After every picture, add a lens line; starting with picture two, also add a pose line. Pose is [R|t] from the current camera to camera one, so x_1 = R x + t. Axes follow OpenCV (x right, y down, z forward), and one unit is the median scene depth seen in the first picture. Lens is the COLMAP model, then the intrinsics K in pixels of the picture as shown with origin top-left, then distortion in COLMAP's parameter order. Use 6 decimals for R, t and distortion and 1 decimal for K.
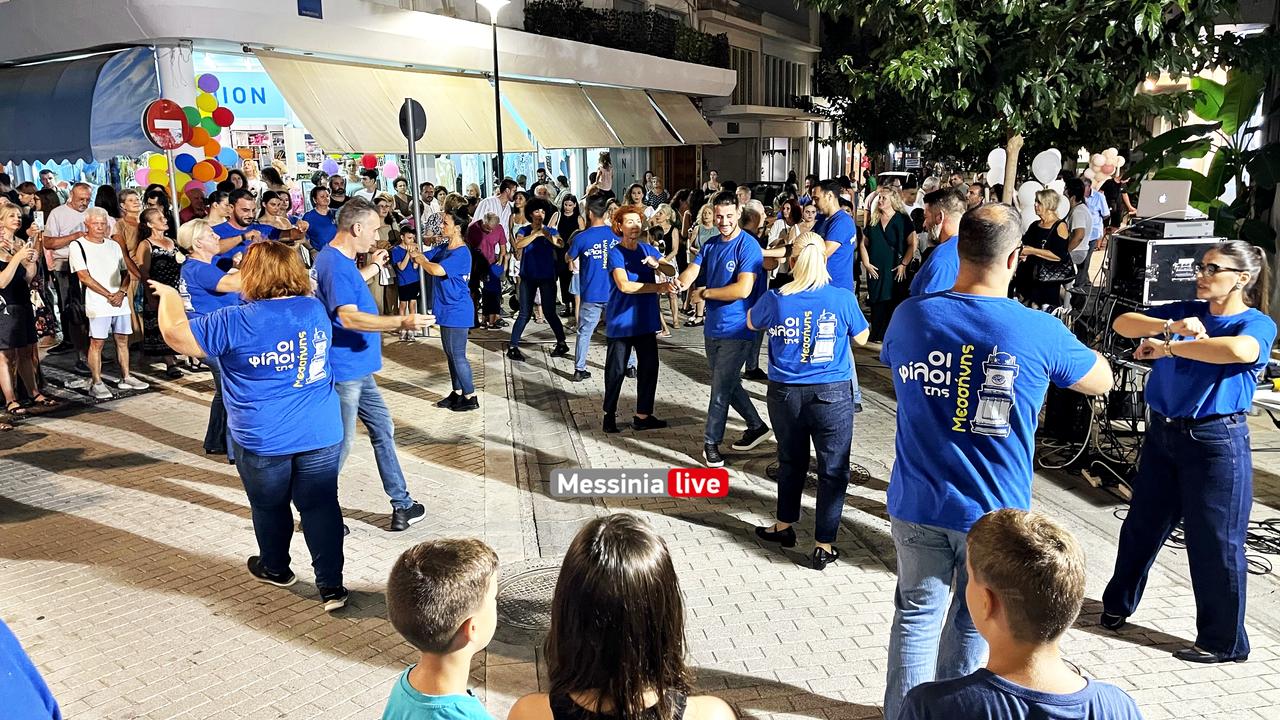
lens RADIAL K [[972.2, 0, 646.7], [0, 972.2, 357.5], [0, 0, 1]] dist [0.058824, -0.056490]
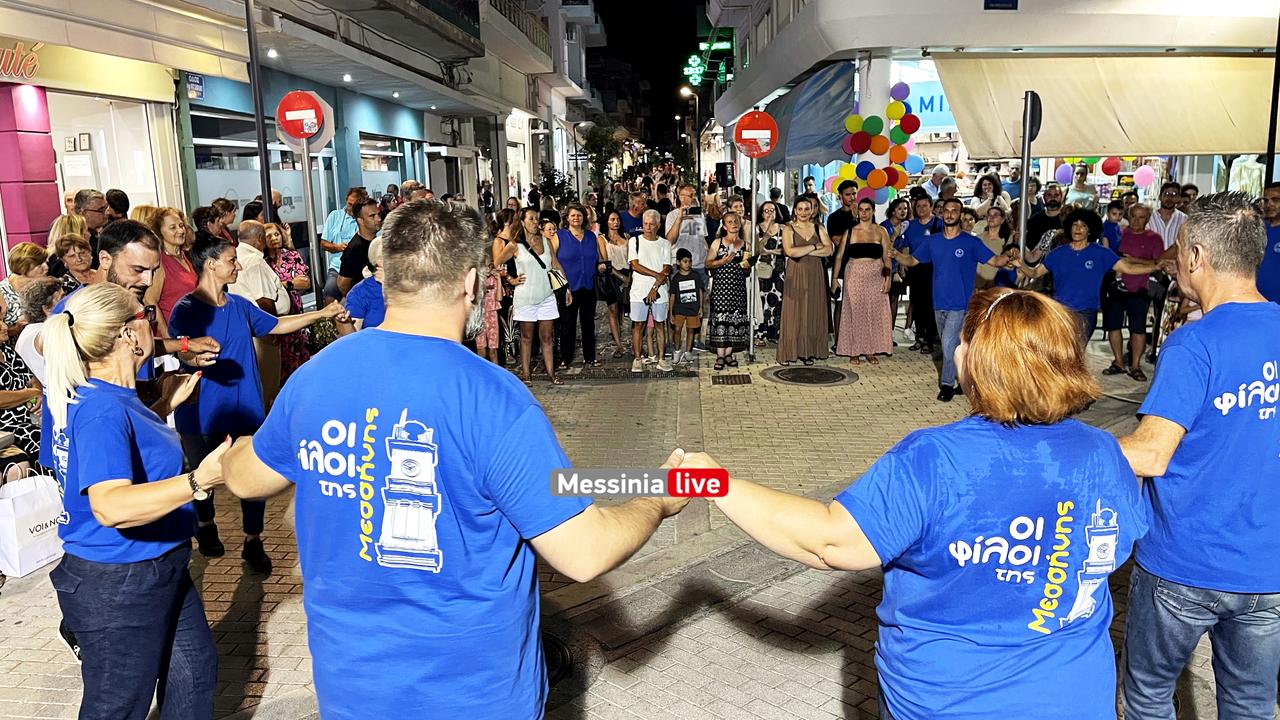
lens RADIAL K [[972.2, 0, 632.9], [0, 972.2, 363.9], [0, 0, 1]] dist [0.058824, -0.056490]
pose [[0.581786, 0.152457, -0.798925, 0.240594], [-0.157212, 0.984830, 0.073450, -0.033034], [0.798003, 0.082868, 0.596929, 0.200933]]
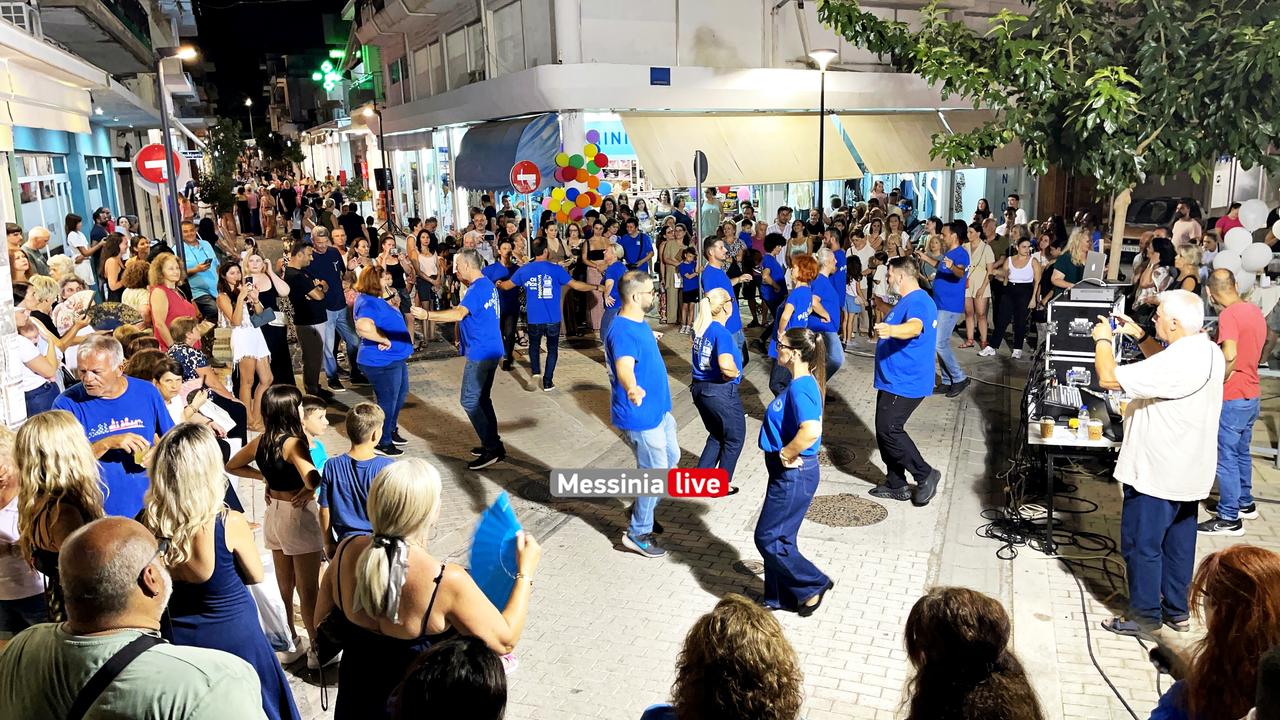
lens RADIAL K [[972.2, 0, 650.2], [0, 972.2, 360.8], [0, 0, 1]] dist [0.058824, -0.056490]
pose [[0.872705, 0.093528, -0.479206, 0.314820], [-0.089340, 0.995500, 0.031593, -0.013114], [0.480005, 0.015241, 0.877133, -0.166416]]
